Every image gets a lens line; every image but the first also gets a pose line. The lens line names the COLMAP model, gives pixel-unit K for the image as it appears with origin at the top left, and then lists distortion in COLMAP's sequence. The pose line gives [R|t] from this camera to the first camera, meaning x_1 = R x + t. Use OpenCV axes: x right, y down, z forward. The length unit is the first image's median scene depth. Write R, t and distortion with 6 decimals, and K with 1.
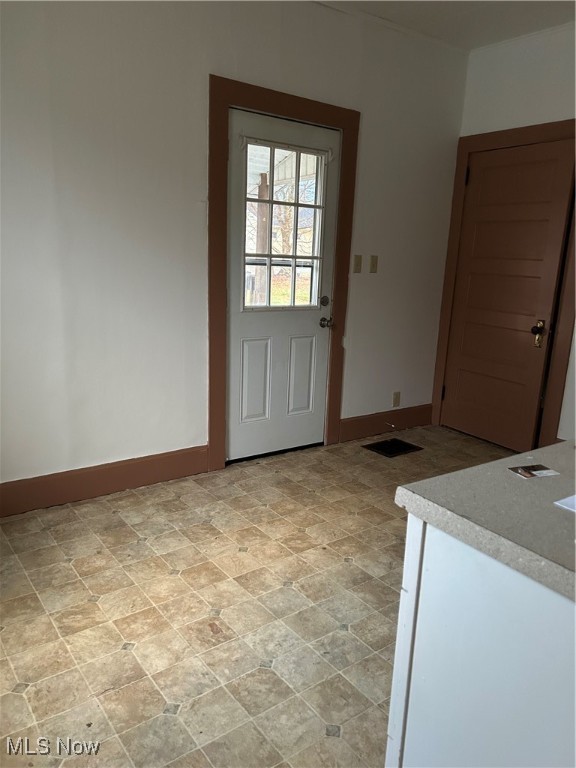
lens RADIAL K [[575.7, 0, 293.0], [0, 575.7, 390.8], [0, 0, 1]] dist [0.049576, -0.055619]
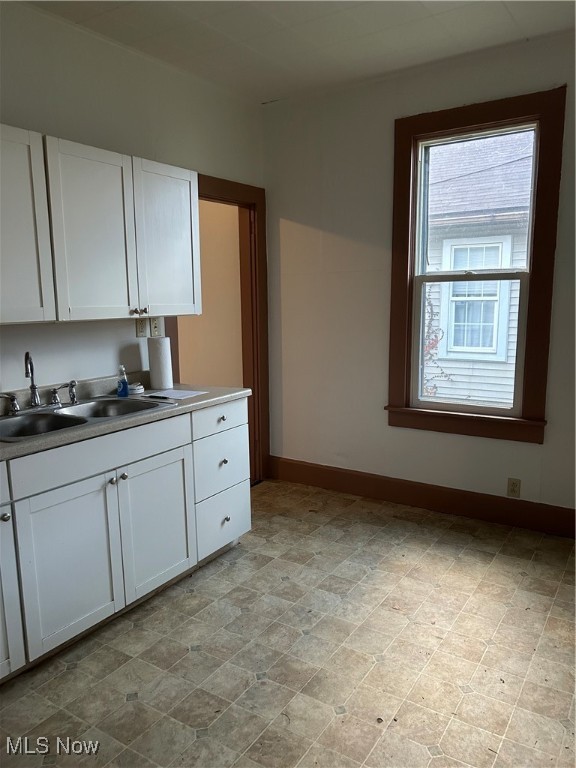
lens RADIAL K [[575.7, 0, 288.8], [0, 575.7, 381.8], [0, 0, 1]] dist [0.049576, -0.055619]
pose [[-0.940333, 0.022250, -0.339528, 0.306659], [-0.104236, 0.931045, 0.349699, -0.283672], [0.323896, 0.364225, -0.873173, 1.103105]]
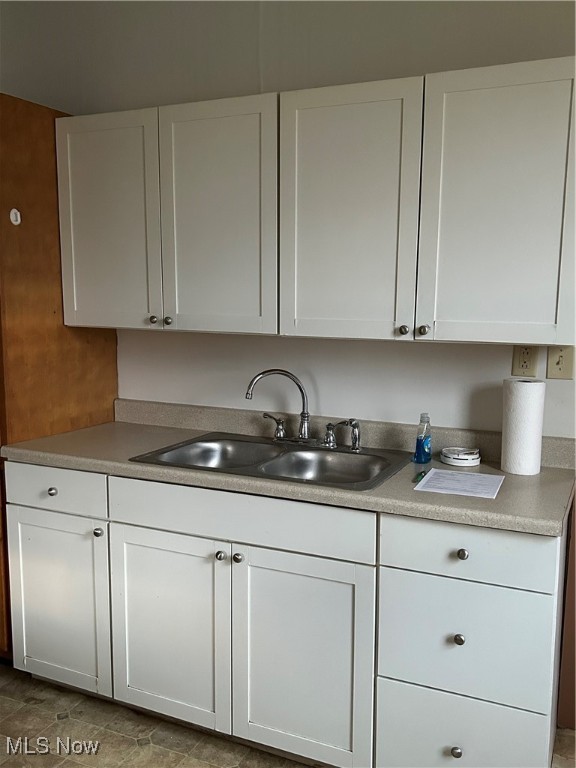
lens RADIAL K [[685.3, 0, 302.4], [0, 685.3, 385.1], [0, 0, 1]] dist [0.038153, -0.039655]
pose [[-0.485373, -0.164252, 0.858740, -0.252510], [0.174304, 0.944299, 0.279136, -0.205159], [-0.856756, 0.285167, -0.429707, 0.627430]]
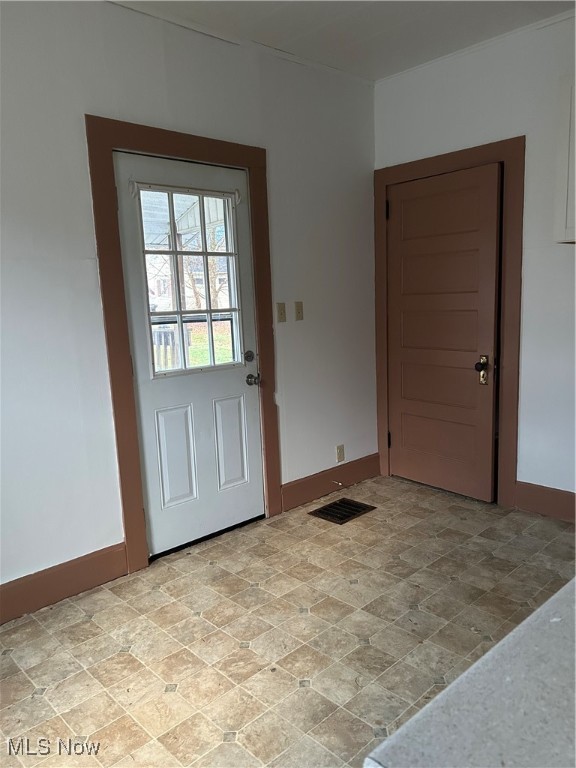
lens RADIAL K [[575.7, 0, 291.5], [0, 575.7, 387.4], [0, 0, 1]] dist [0.049576, -0.055619]
pose [[0.989821, -0.099220, 0.102023, 0.027025], [0.106530, 0.991921, -0.068872, -0.043850], [-0.094366, 0.079039, 0.992395, 0.126939]]
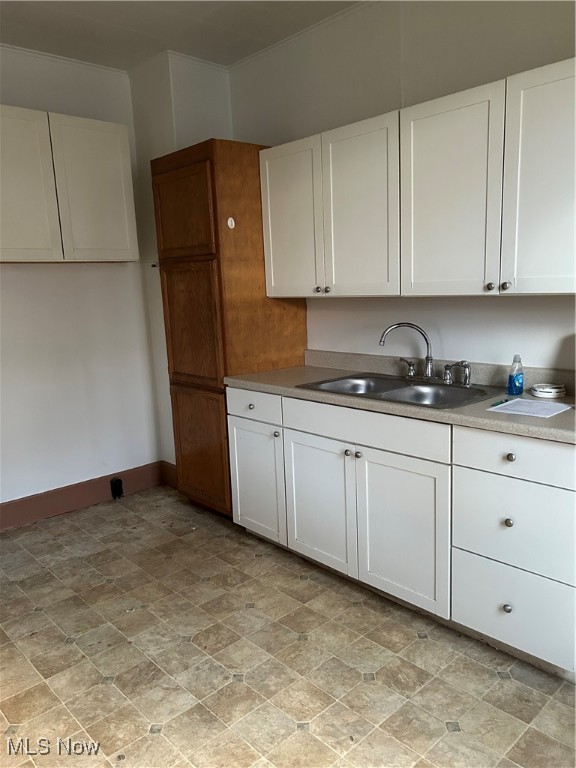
lens RADIAL K [[575.7, 0, 290.8], [0, 575.7, 390.3], [0, 0, 1]] dist [0.049576, -0.055619]
pose [[-0.105647, -0.221004, 0.969534, -0.394892], [0.264648, 0.933579, 0.241646, -0.173629], [-0.958541, 0.282114, -0.040142, 0.548652]]
